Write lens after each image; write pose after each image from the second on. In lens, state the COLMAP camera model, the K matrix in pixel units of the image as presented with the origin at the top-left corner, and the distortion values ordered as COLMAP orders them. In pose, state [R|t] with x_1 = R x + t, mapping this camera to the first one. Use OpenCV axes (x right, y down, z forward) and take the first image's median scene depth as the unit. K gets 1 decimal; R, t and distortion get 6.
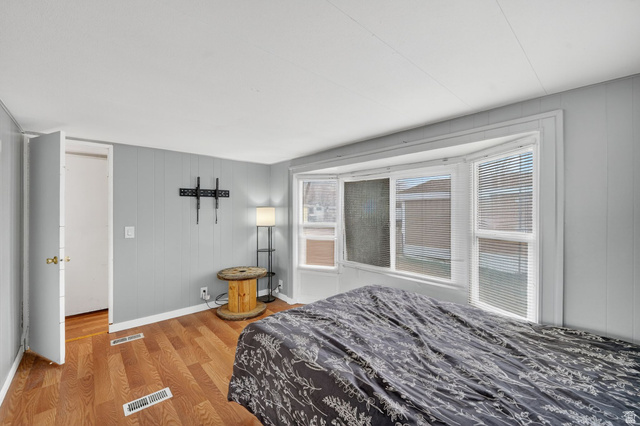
lens RADIAL K [[265.8, 0, 320.0], [0, 265.8, 213.0], [0, 0, 1]] dist [-0.003063, -0.000625]
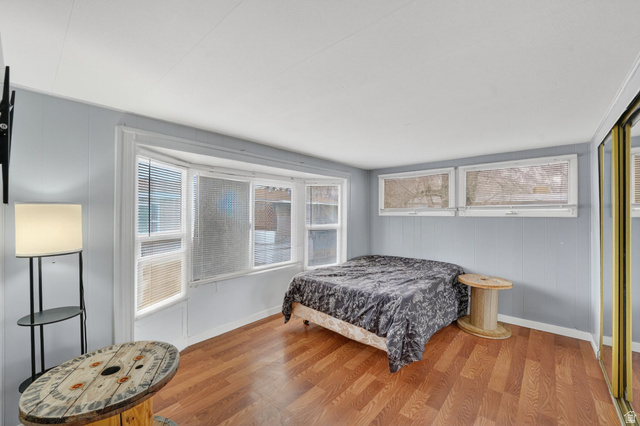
lens RADIAL K [[265.8, 0, 320.0], [0, 265.8, 213.0], [0, 0, 1]] dist [-0.003063, -0.000625]
pose [[-0.146142, 0.001976, 0.989262, -0.961572], [0.007480, 0.999972, -0.000892, -0.008832], [-0.989235, 0.007270, -0.146153, 1.033932]]
